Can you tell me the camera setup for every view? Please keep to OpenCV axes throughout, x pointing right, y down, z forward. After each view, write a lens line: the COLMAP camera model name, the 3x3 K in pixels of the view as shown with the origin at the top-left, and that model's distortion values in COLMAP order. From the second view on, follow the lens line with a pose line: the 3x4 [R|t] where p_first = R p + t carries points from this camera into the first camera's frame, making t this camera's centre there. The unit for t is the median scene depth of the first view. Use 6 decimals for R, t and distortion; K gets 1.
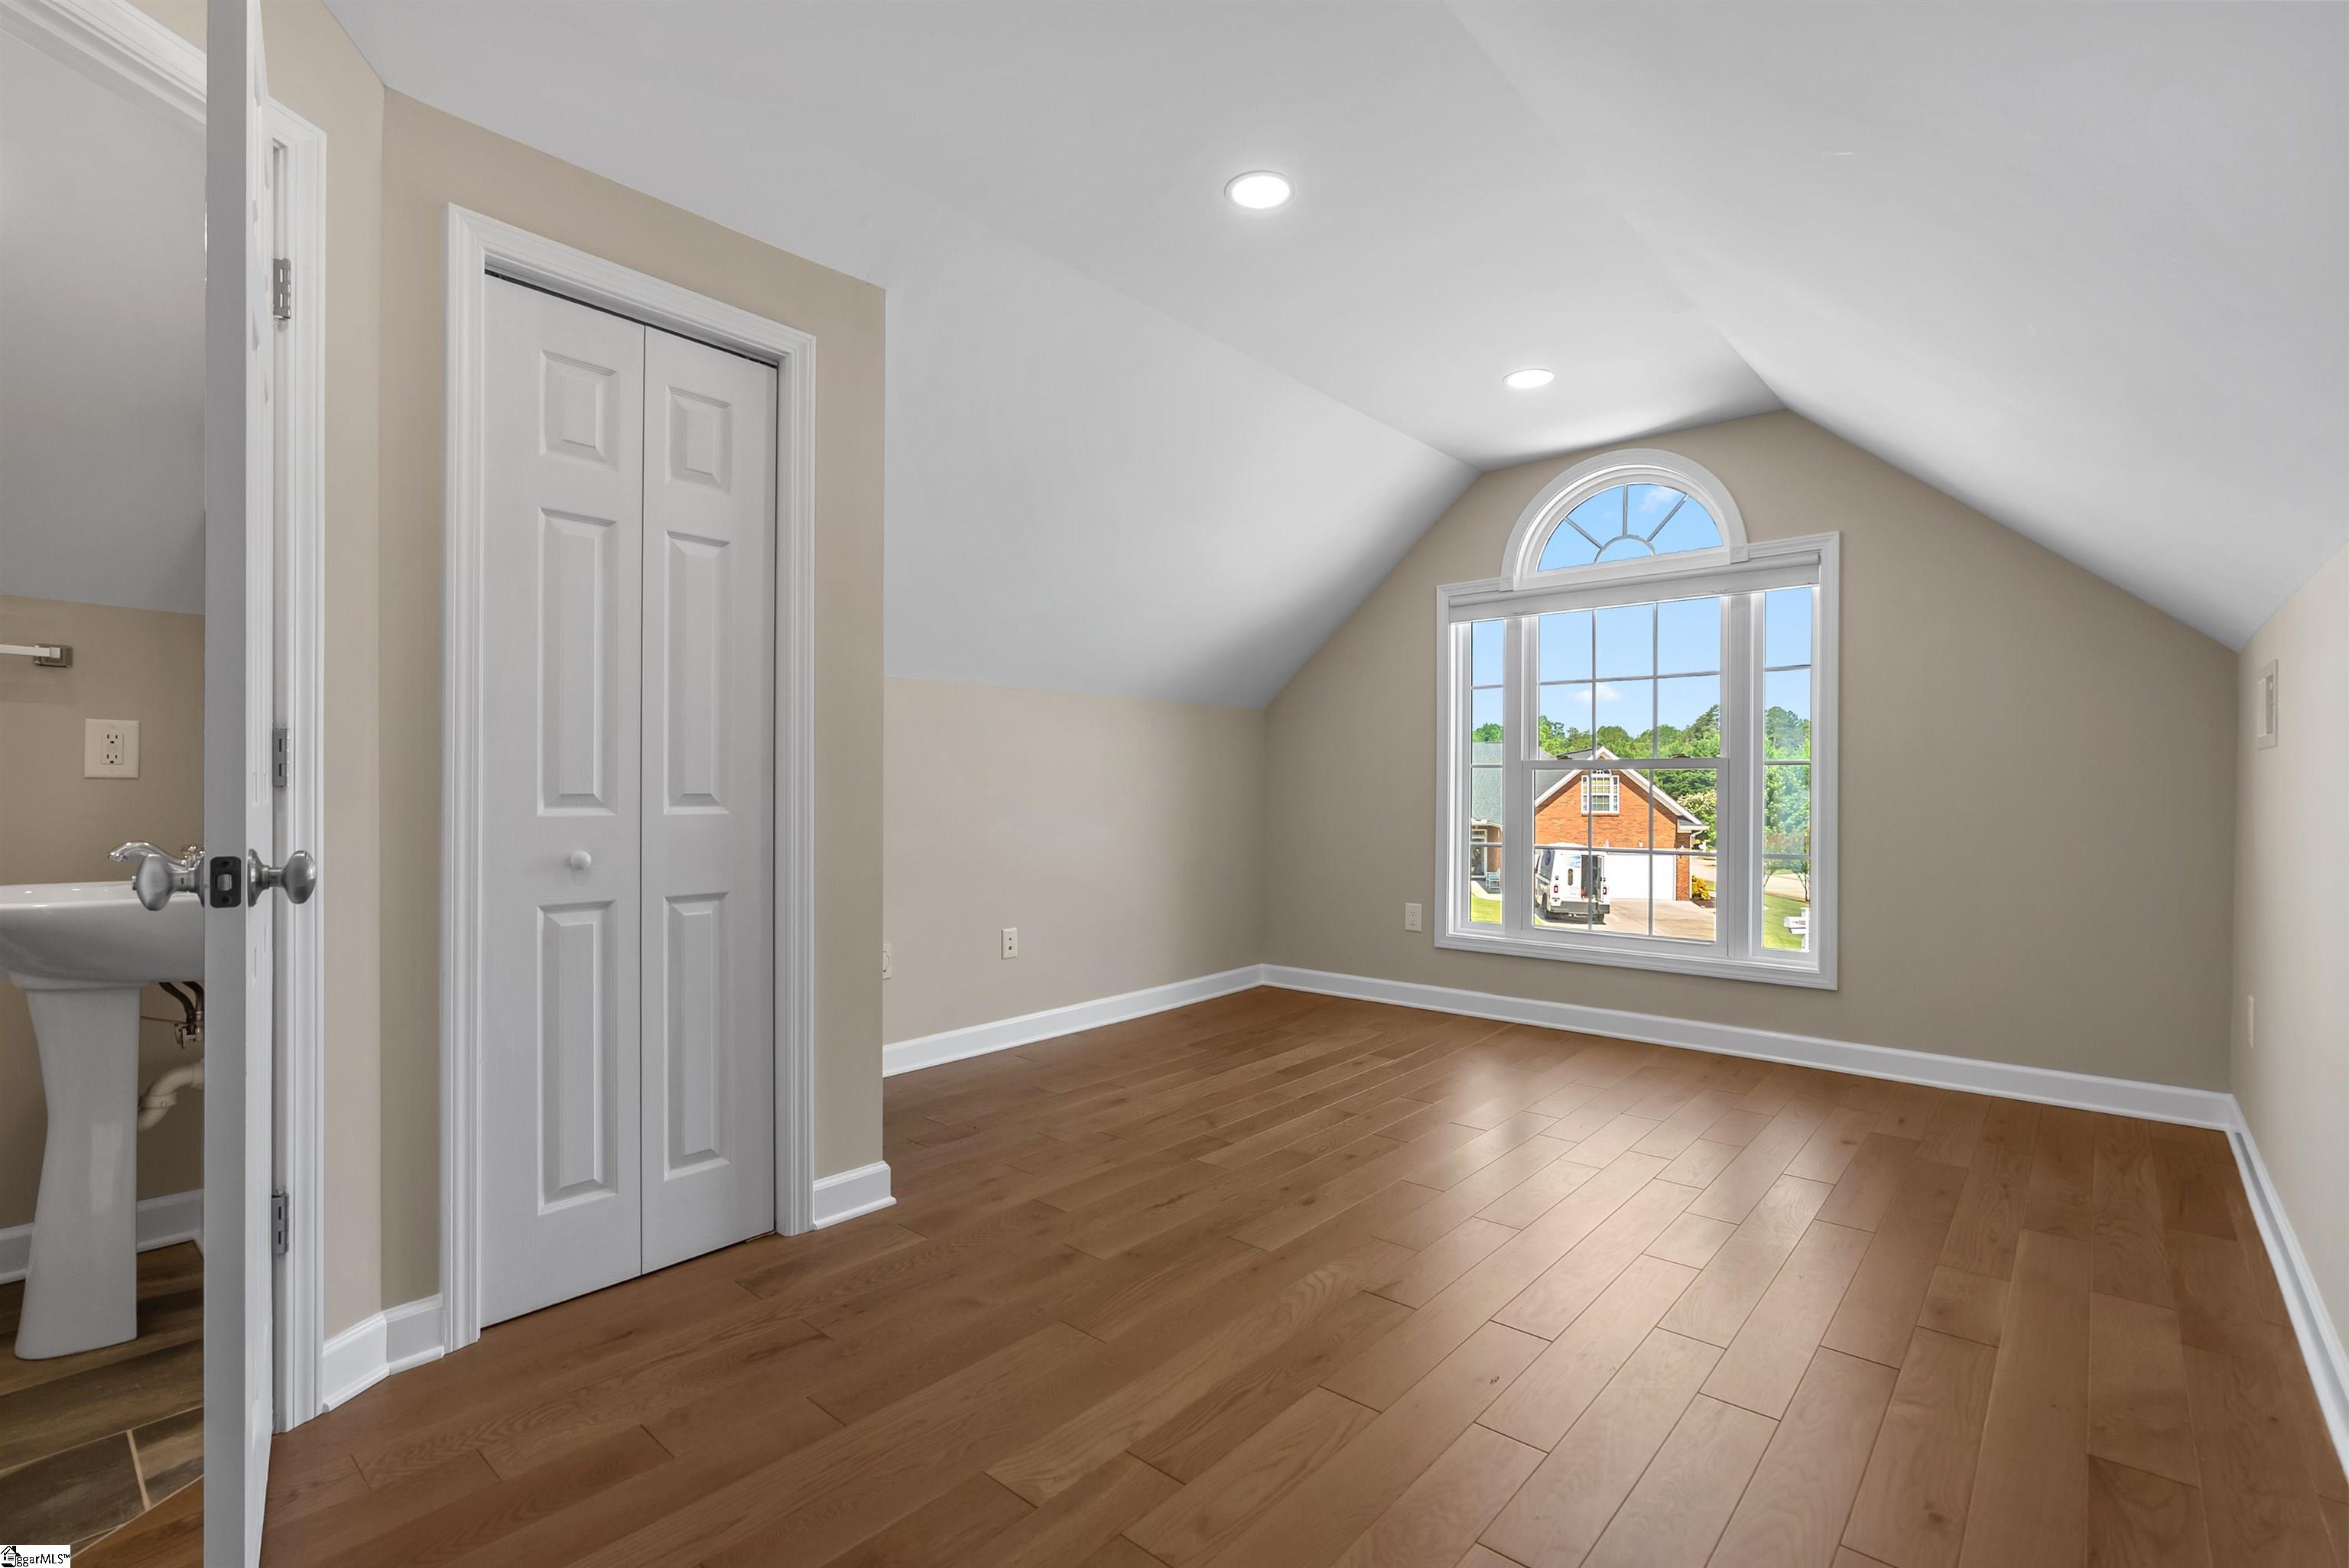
lens RADIAL K [[1051.6, 0, 1182.2], [0, 1051.6, 784.3], [0, 0, 1]] dist [-0.002416, 0.000767]
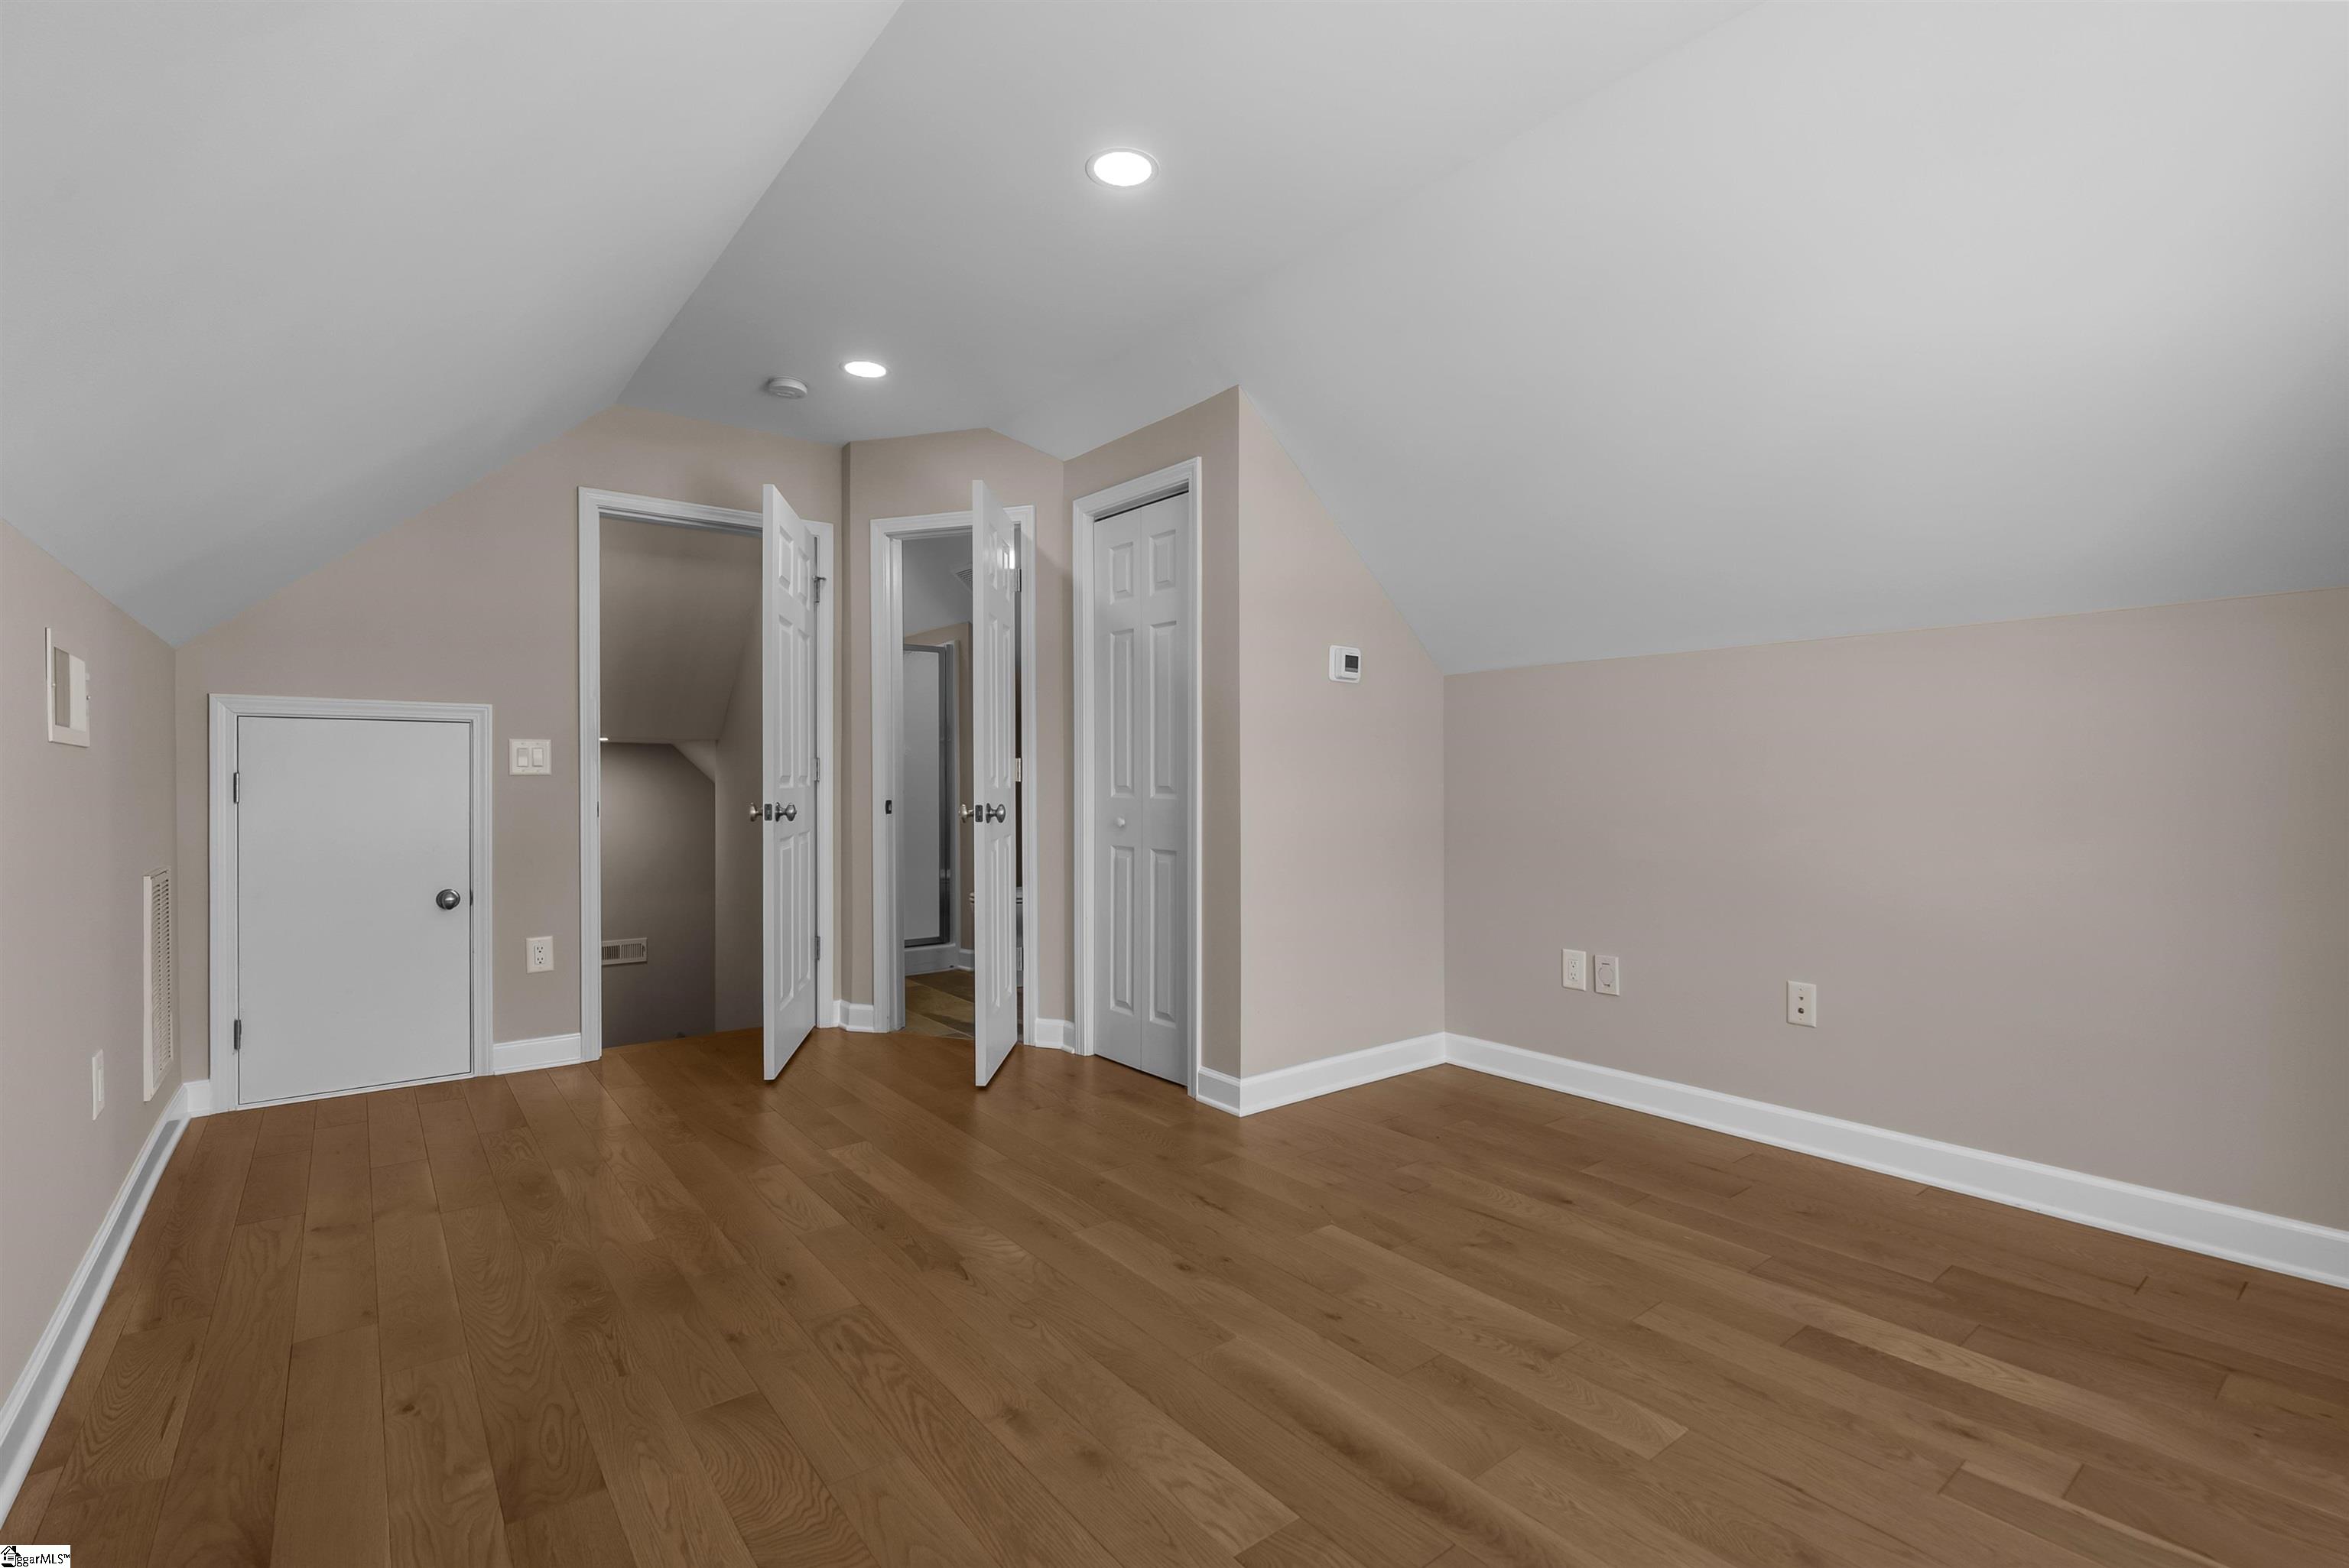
lens RADIAL K [[1051.6, 0, 1182.2], [0, 1051.6, 784.3], [0, 0, 1]] dist [-0.002416, 0.000767]
pose [[-0.176091, 0.000435, -0.984374, 1.046115], [0.002857, 0.999996, -0.000070, 0.006300], [0.984370, -0.002825, -0.176092, 1.253154]]
